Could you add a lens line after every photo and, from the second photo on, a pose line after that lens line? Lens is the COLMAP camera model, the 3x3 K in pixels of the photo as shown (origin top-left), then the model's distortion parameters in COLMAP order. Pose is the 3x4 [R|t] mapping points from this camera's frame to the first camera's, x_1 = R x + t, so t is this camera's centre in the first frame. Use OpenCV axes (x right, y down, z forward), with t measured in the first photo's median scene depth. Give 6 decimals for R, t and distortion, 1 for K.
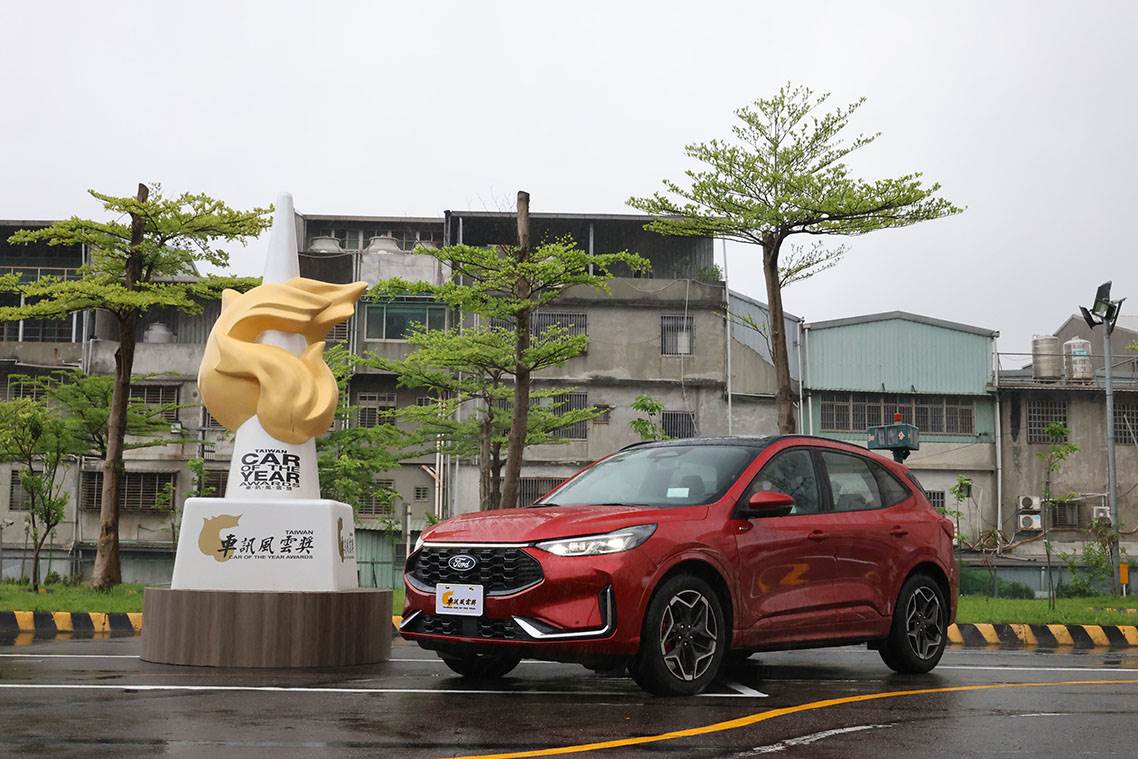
lens RADIAL K [[1487.9, 0, 568.4], [0, 1487.9, 379.9], [0, 0, 1]] dist [-0.006817, 0.031459]
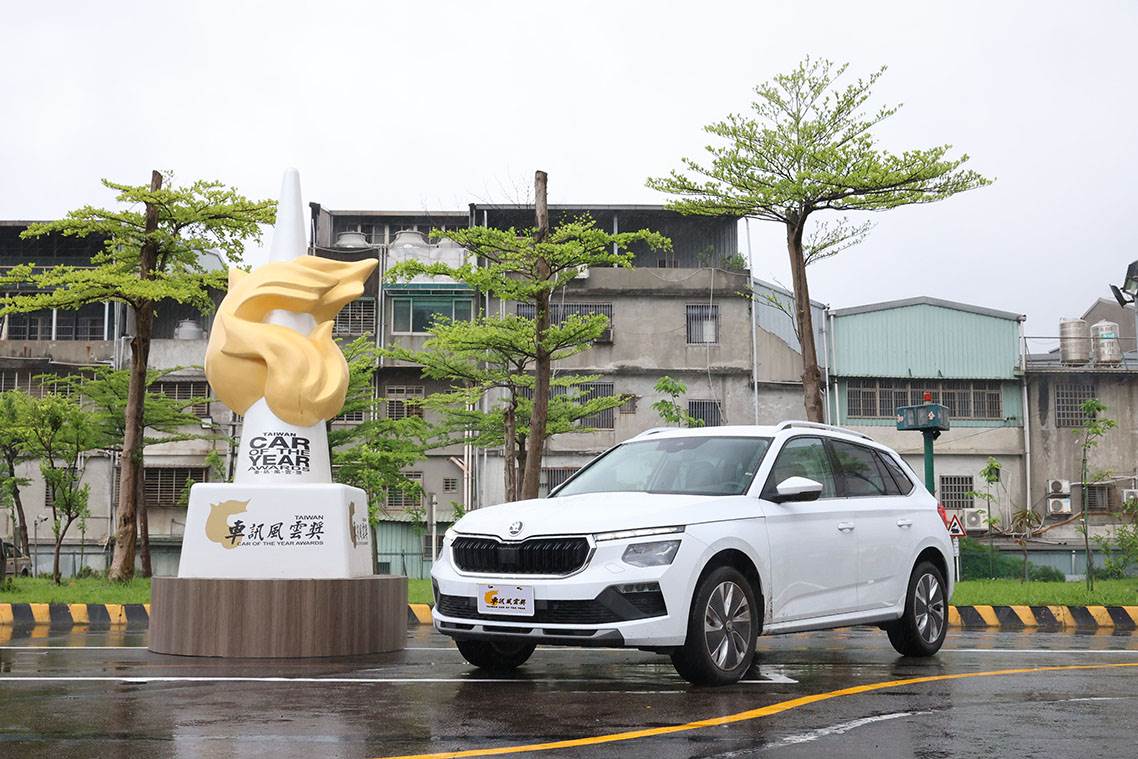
lens RADIAL K [[1455.9, 0, 561.4], [0, 1455.9, 378.4], [0, 0, 1]] dist [-0.007481, 0.022814]
pose [[0.999575, -0.014737, -0.025158, 0.003593], [0.014782, 0.999889, 0.001619, 0.005761], [0.025131, -0.001990, 0.999682, 0.026210]]
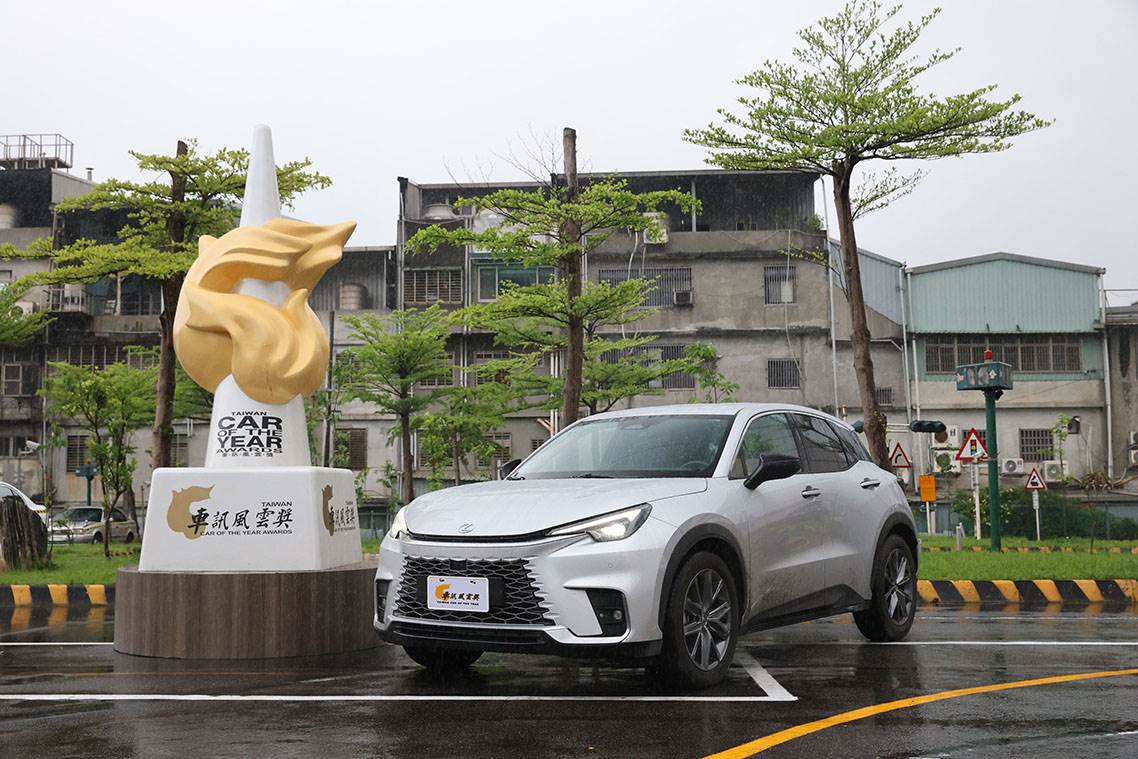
lens RADIAL K [[1342.5, 0, 569.1], [0, 1342.5, 375.3], [0, 0, 1]] dist [-0.003745, 0.007708]
pose [[0.994149, -0.032557, -0.102997, 0.034309], [0.035421, 0.999032, 0.026099, 0.004878], [0.102047, -0.029595, 0.994339, 0.099696]]
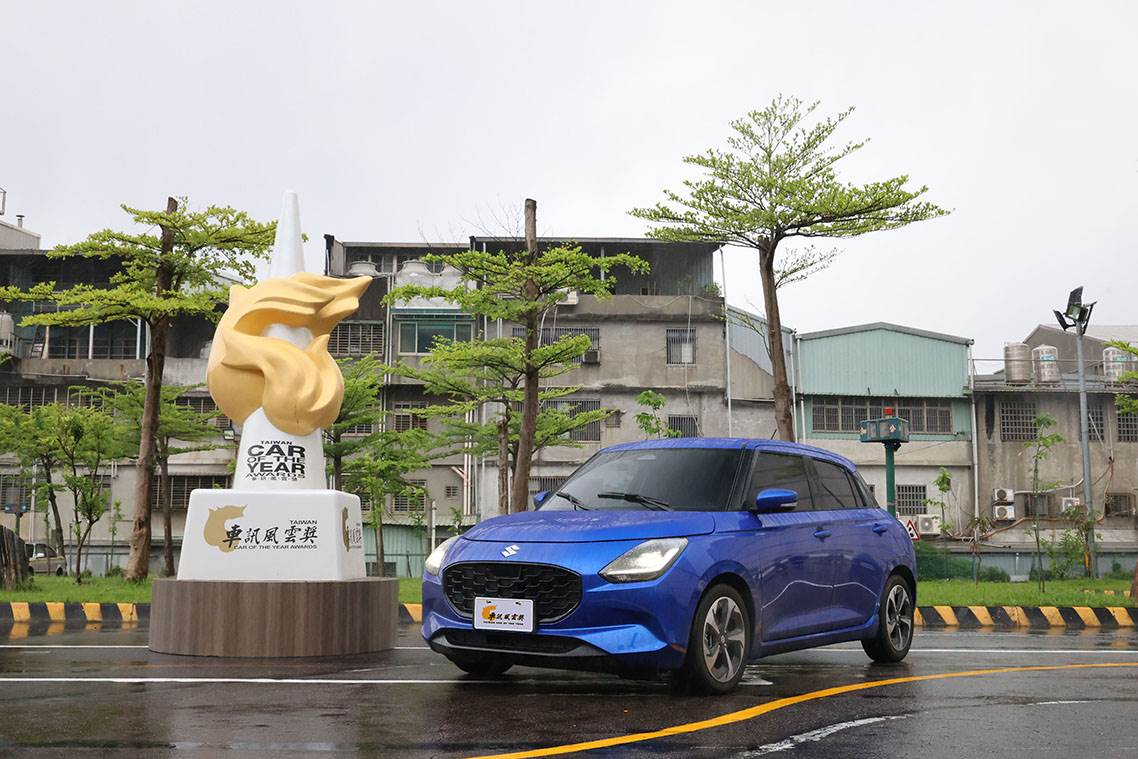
lens RADIAL K [[1299.6, 0, 566.2], [0, 1299.6, 383.1], [0, 0, 1]] dist [-0.004287, 0.004157]
pose [[0.999792, -0.011634, -0.016751, 0.005881], [0.011482, 0.999892, -0.009128, 0.008066], [0.016855, 0.008934, 0.999818, 0.053753]]
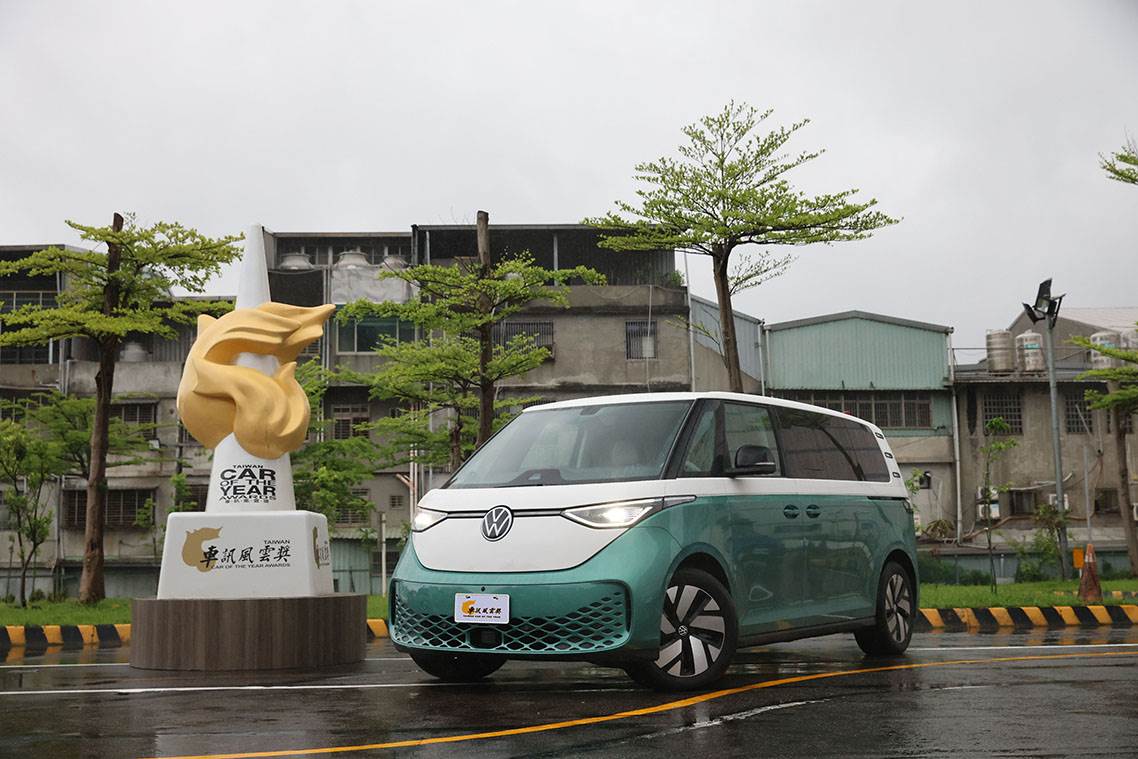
lens RADIAL K [[1474.8, 0, 571.4], [0, 1474.8, 373.6], [0, 0, 1]] dist [-0.004206, 0.007680]
pose [[0.999380, -0.028840, 0.020181, 0.005341], [0.028983, 0.999557, -0.006816, -0.002133], [-0.019975, 0.007397, 0.999773, -0.026770]]
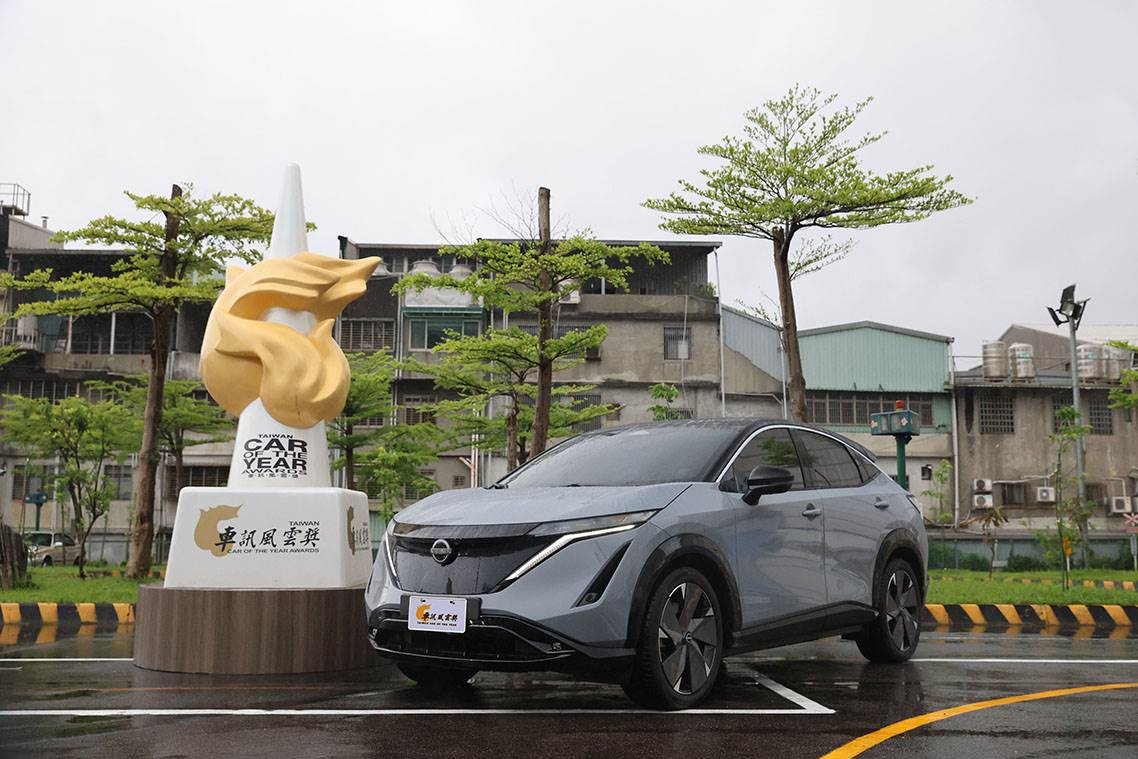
lens RADIAL K [[1181.9, 0, 583.5], [0, 1181.9, 379.2], [0, 0, 1]] dist [0.021833, -0.024823]
pose [[0.999949, -0.009951, 0.001449, -0.003571], [0.009964, 0.999905, -0.009519, 0.009653], [-0.001354, 0.009533, 0.999954, 0.117968]]
